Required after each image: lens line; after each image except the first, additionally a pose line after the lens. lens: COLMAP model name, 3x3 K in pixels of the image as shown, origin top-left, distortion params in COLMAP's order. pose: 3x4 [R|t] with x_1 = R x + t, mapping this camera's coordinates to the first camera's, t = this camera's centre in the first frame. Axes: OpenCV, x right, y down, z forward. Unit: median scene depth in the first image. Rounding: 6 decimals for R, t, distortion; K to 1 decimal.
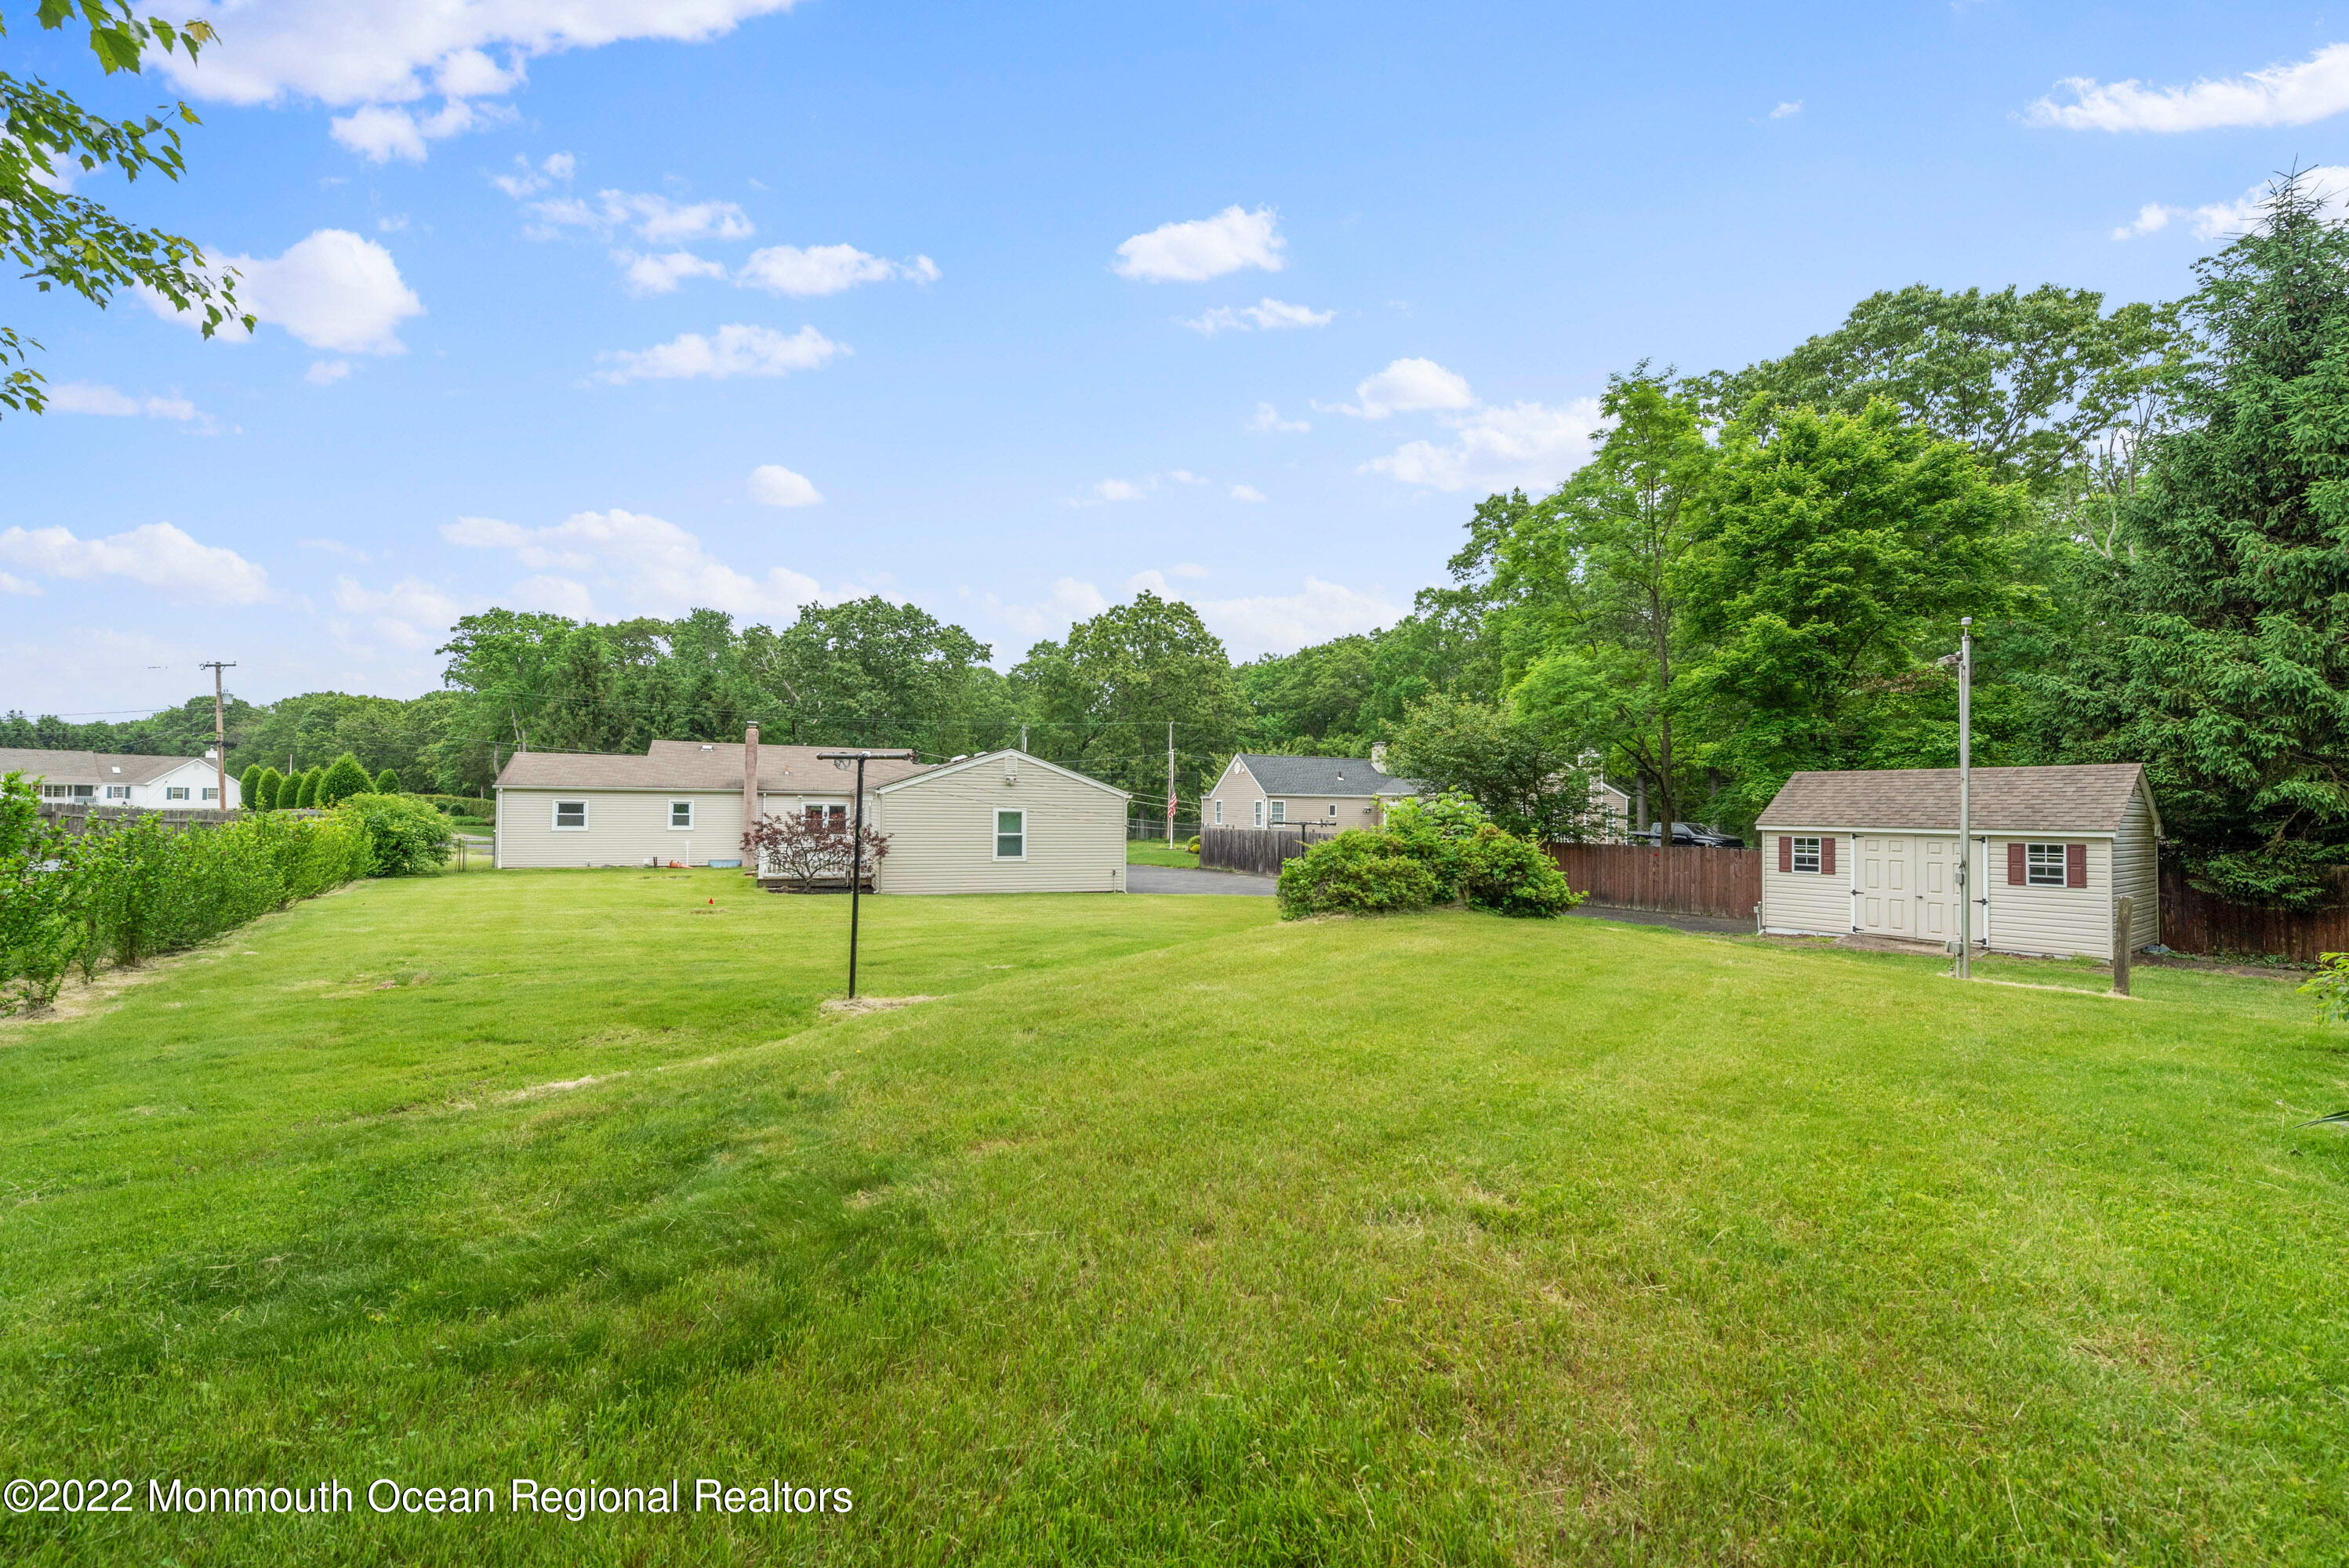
lens RADIAL K [[924.4, 0, 1168.8], [0, 924.4, 791.4], [0, 0, 1]] dist [0.012977, -0.002167]
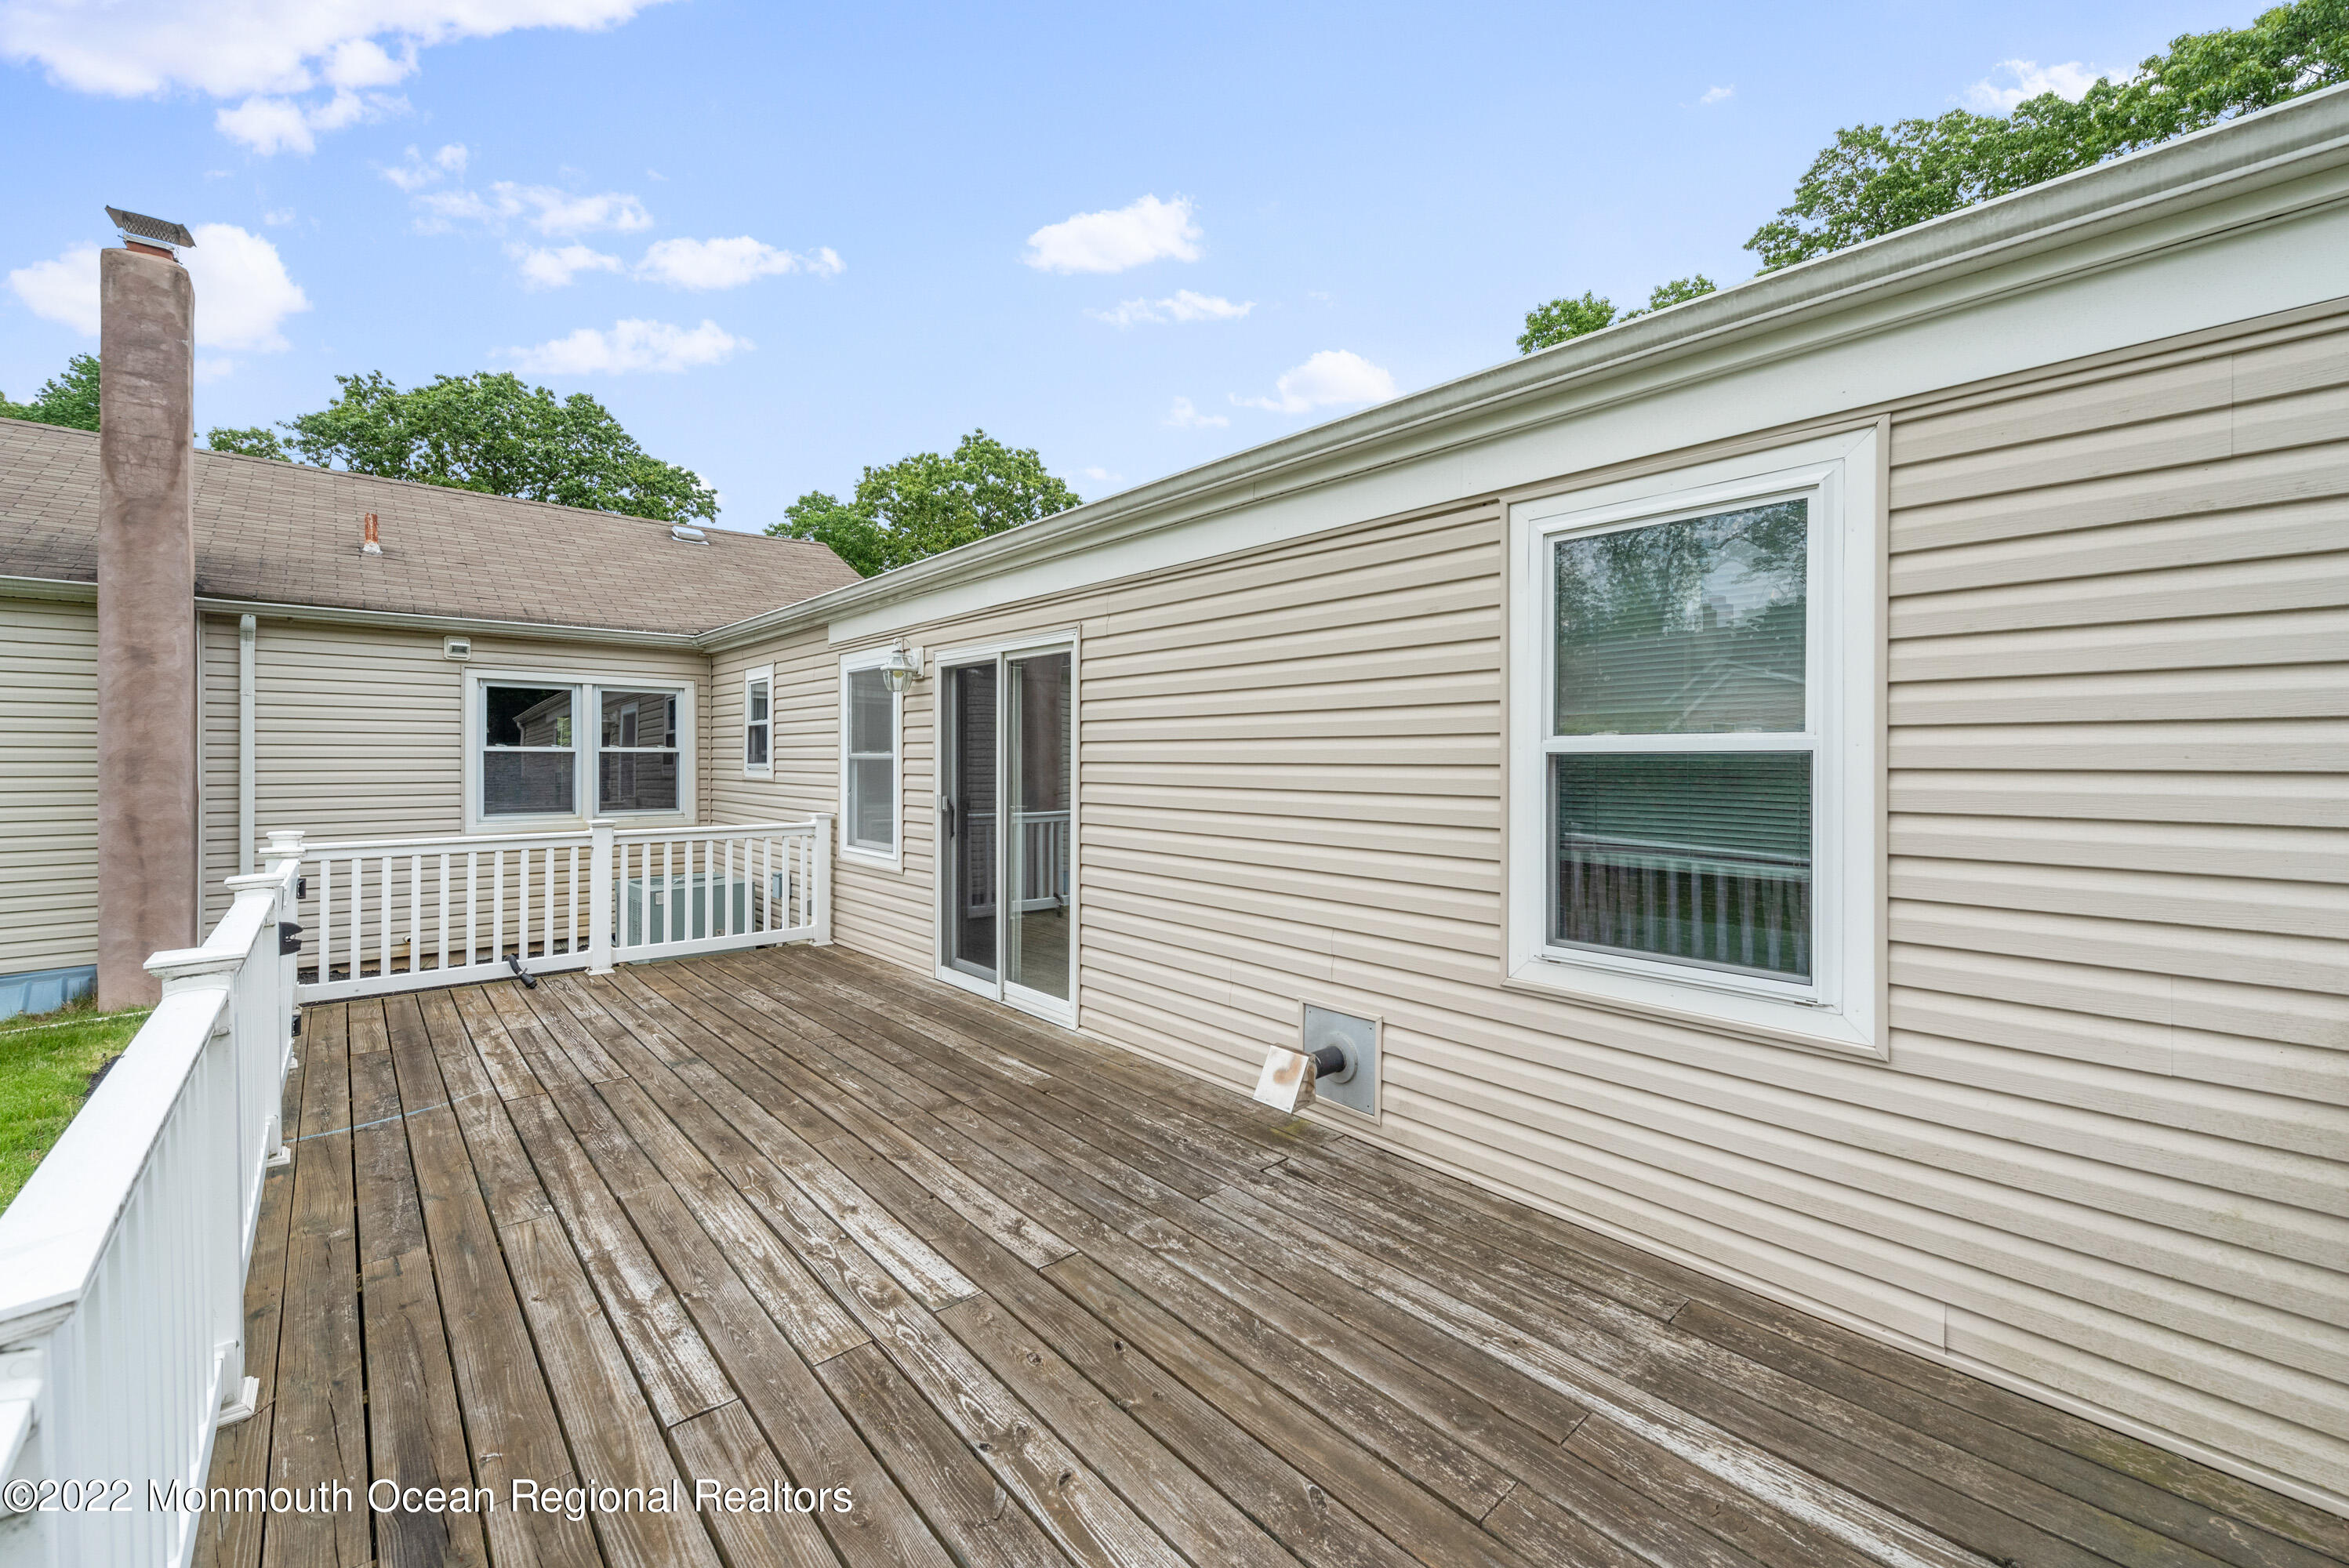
lens RADIAL K [[924.4, 0, 1174.1], [0, 924.4, 760.9], [0, 0, 1]] dist [0.012977, -0.002167]
pose [[0.934463, -0.015309, 0.355730, -0.168614], [0.008871, 0.999766, 0.019722, 0.016003], [-0.355949, -0.015274, 0.934380, 0.387709]]
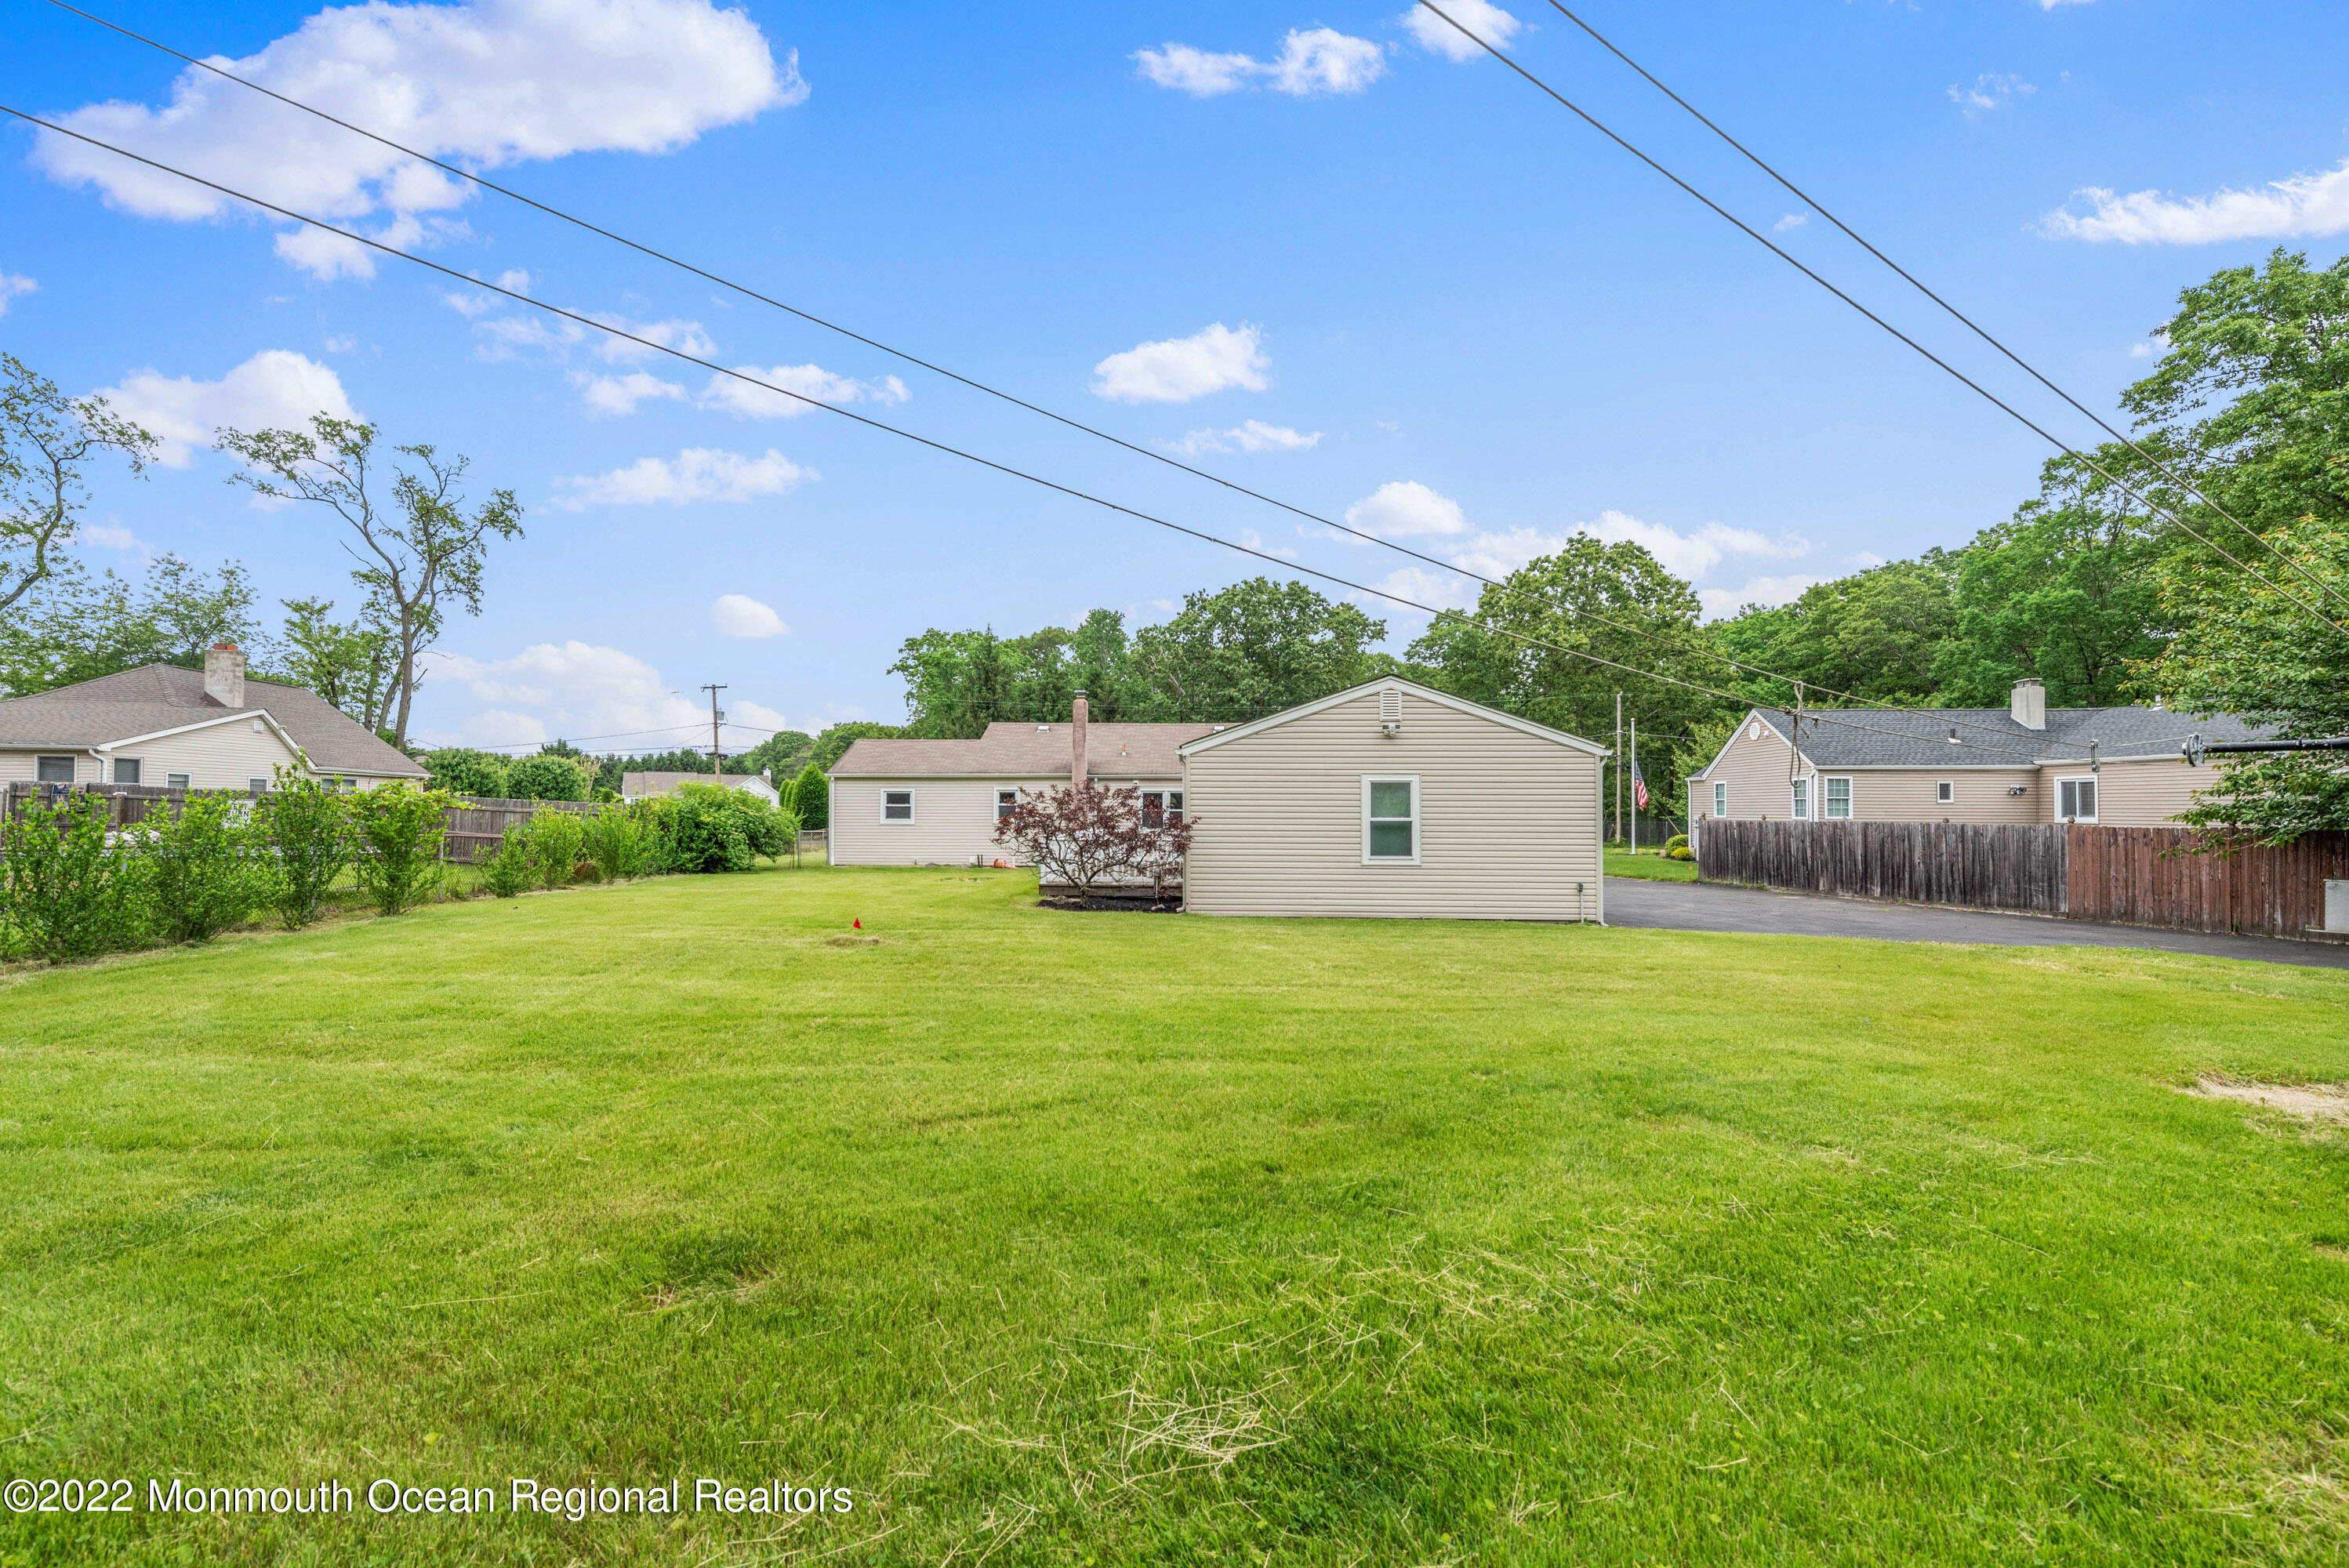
lens RADIAL K [[924.4, 0, 1172.0], [0, 924.4, 790.3], [0, 0, 1]] dist [0.012977, -0.002167]
pose [[0.909257, -0.019278, -0.415789, -0.019414], [0.015851, 0.999806, -0.011691, 0.012152], [0.415934, 0.004040, 0.909386, 0.150018]]
